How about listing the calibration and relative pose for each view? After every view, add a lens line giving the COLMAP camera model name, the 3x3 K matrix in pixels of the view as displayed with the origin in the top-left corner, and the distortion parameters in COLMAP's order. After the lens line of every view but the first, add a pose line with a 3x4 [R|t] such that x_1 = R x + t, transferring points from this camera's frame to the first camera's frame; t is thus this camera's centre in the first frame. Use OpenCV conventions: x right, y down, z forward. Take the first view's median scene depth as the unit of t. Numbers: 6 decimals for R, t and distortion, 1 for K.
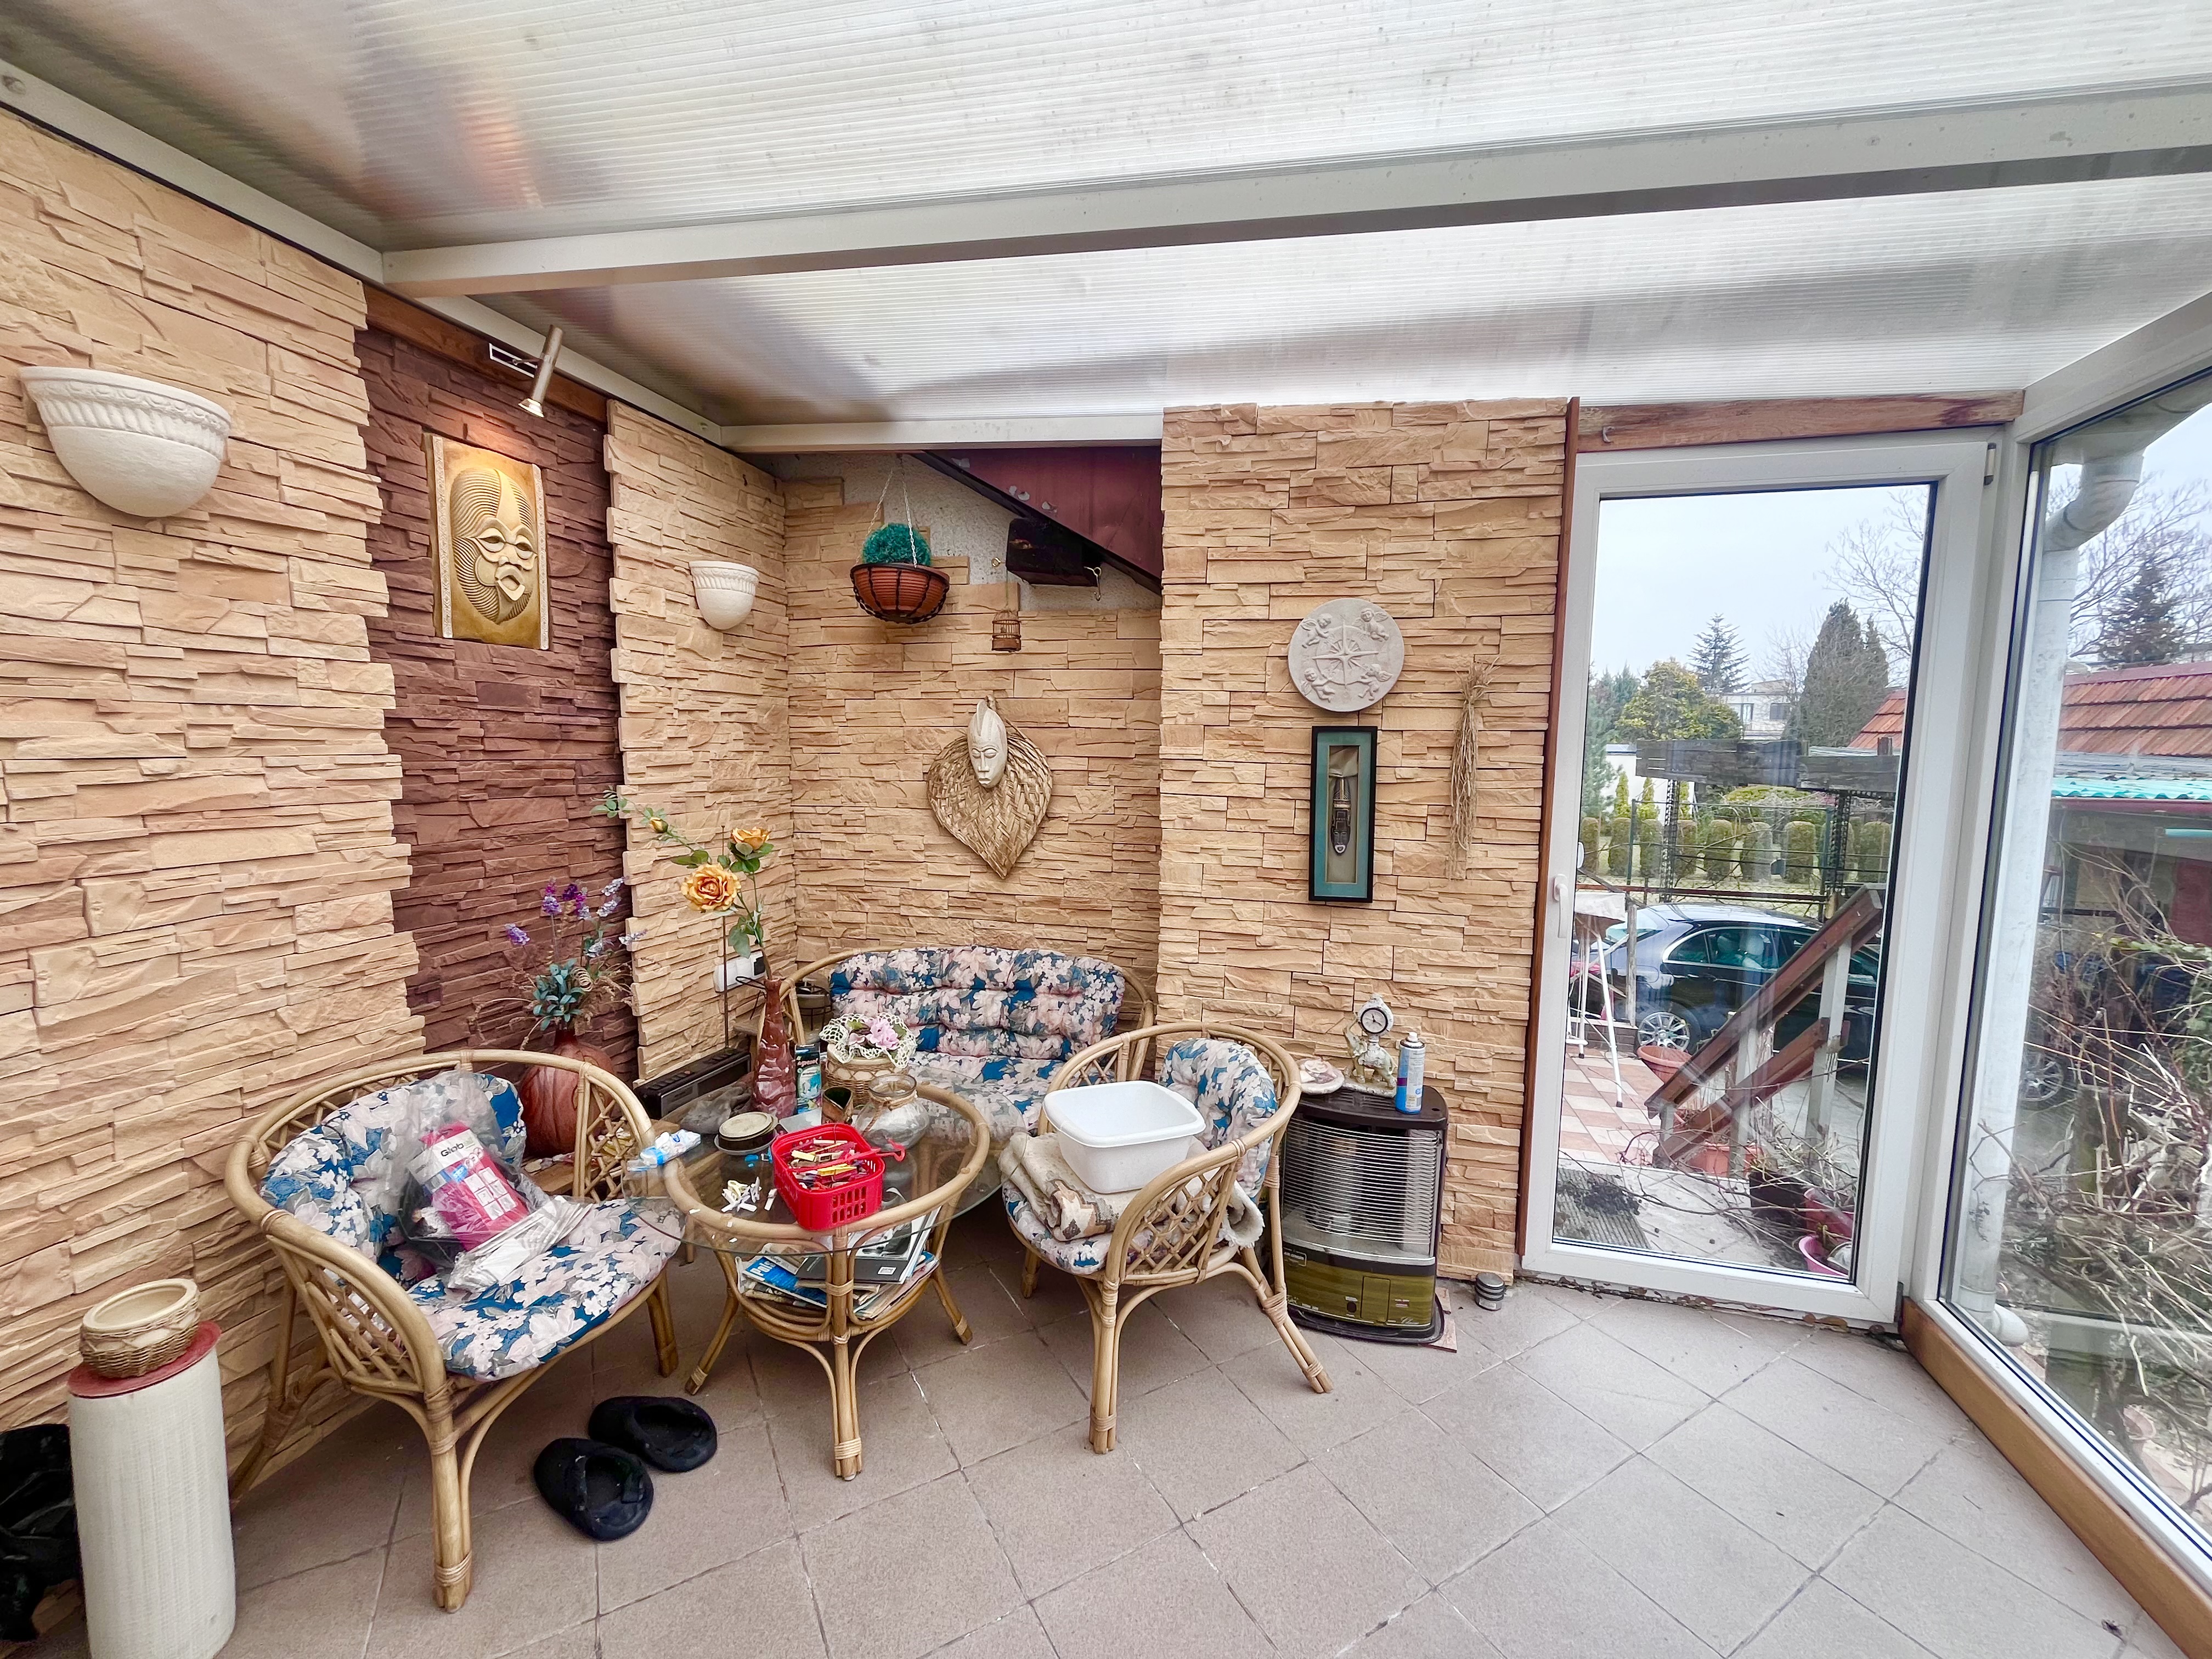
lens RADIAL K [[899.3, 0, 1096.1], [0, 899.3, 836.1], [0, 0, 1]] dist [-0.005390, 0.000432]
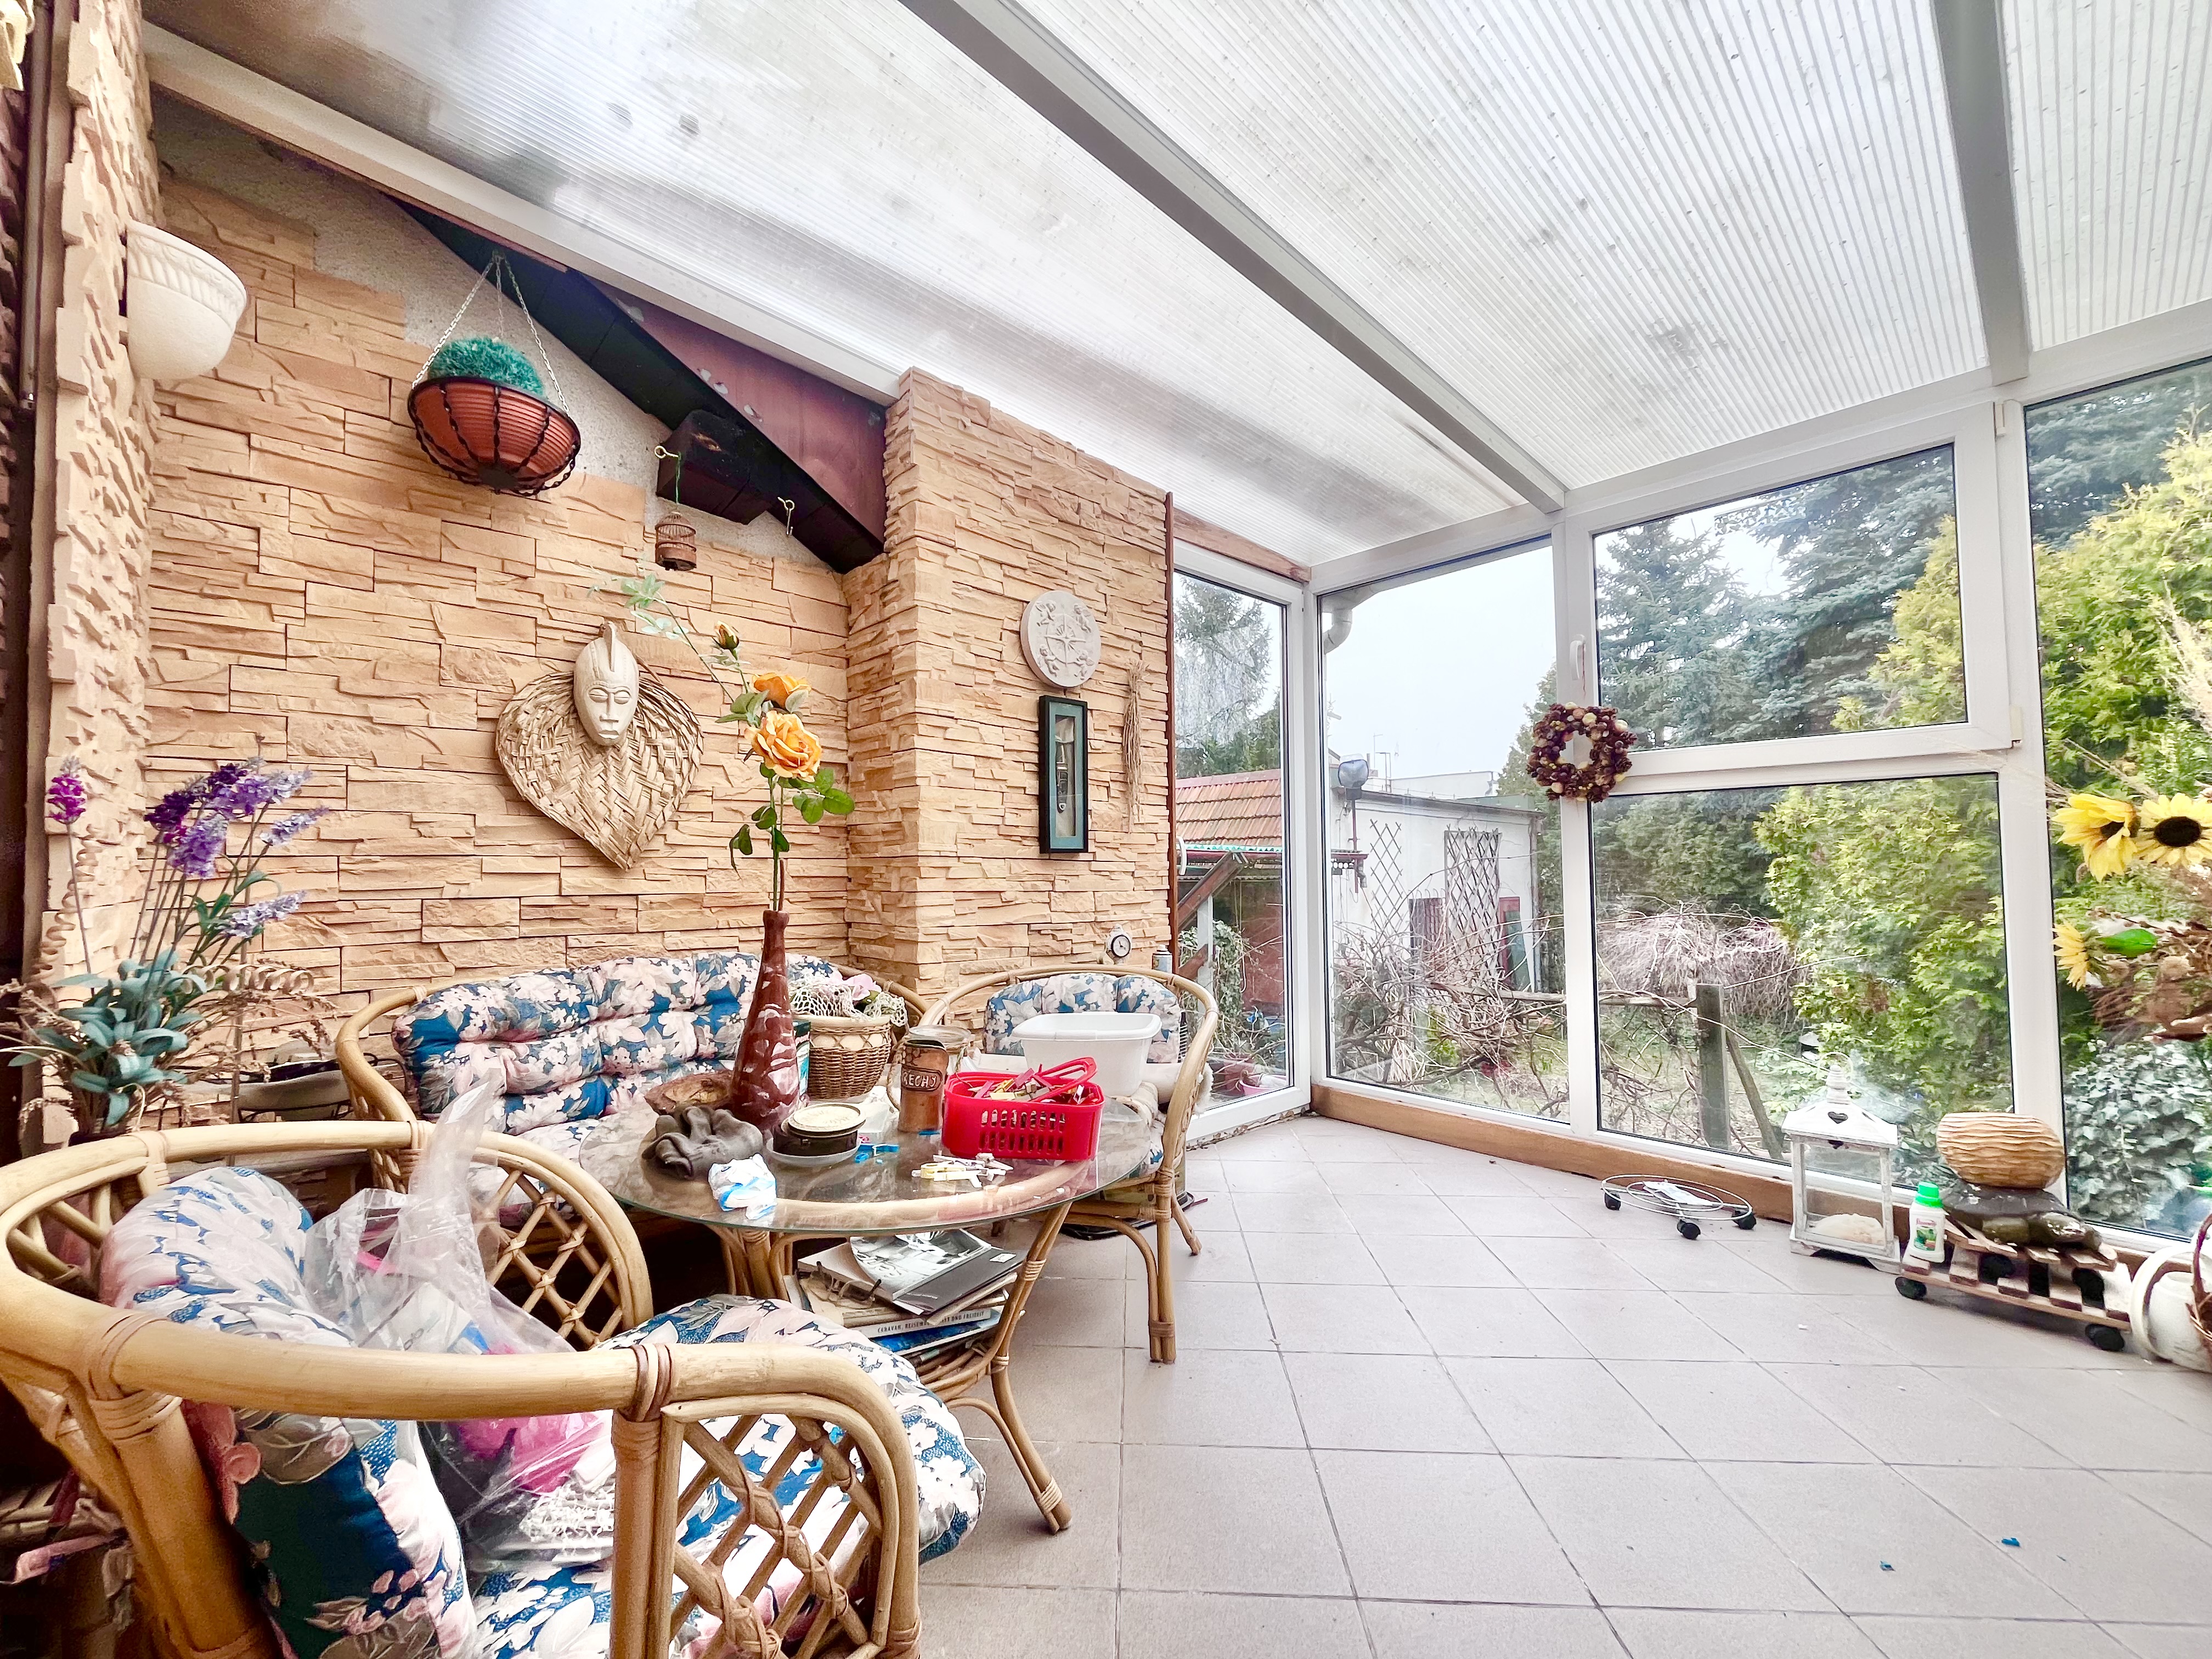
lens RADIAL K [[899.3, 0, 1102.6], [0, 899.3, 836.1], [0, 0, 1]] dist [-0.005390, 0.000432]
pose [[0.527448, 0.020960, 0.849329, -0.628075], [0.100669, 0.991111, -0.086976, 0.146435], [-0.843602, 0.131377, 0.520649, 0.352063]]
